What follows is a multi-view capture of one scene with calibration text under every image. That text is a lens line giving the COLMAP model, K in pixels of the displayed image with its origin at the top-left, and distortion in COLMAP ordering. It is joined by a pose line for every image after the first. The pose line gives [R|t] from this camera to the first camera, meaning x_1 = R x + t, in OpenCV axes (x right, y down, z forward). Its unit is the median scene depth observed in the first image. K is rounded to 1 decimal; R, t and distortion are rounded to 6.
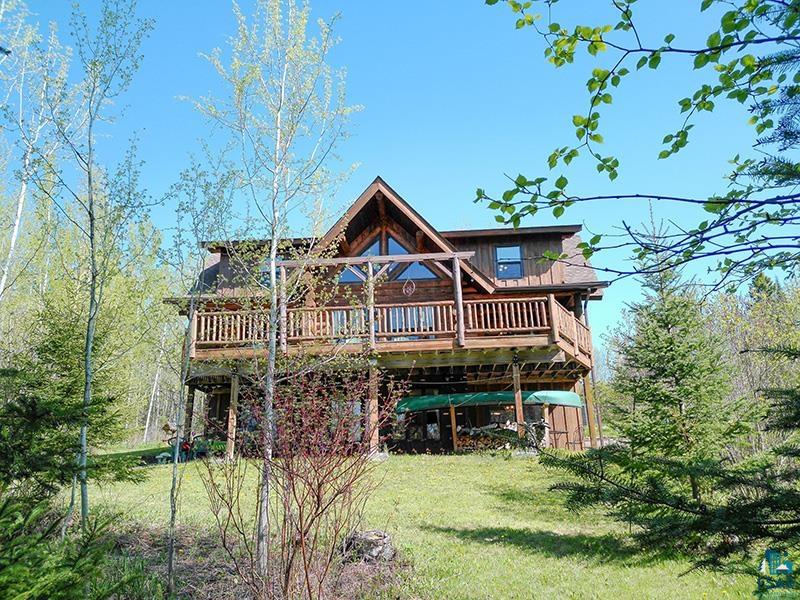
lens RADIAL K [[590.5, 0, 400.0], [0, 590.5, 300.0], [0, 0, 1]] dist [0.031177, -0.008851]
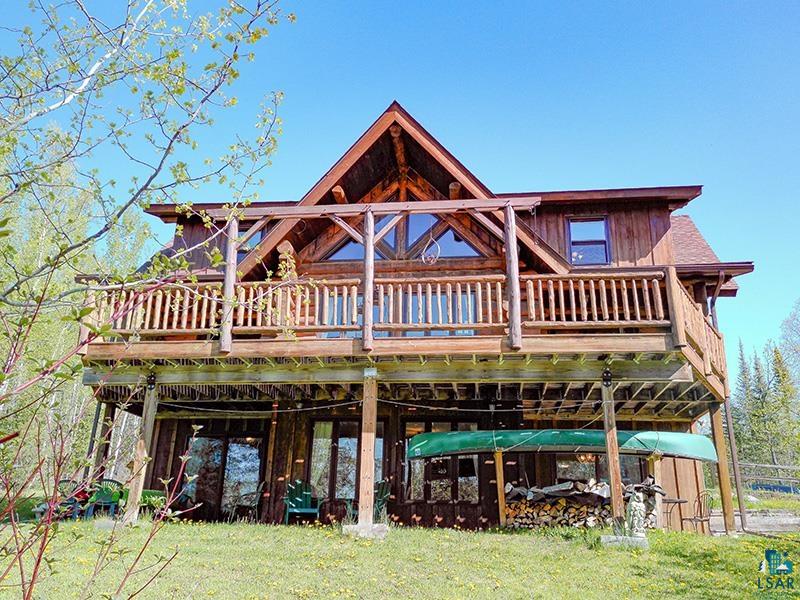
lens RADIAL K [[658.0, 0, 389.5], [0, 658.0, 298.9], [0, 0, 1]] dist [0.024509, -0.001417]
pose [[0.996099, 0.024774, -0.084697, 0.030249], [-0.029045, 0.998348, -0.049565, 0.061176], [0.083329, 0.051832, 0.995173, 0.306485]]
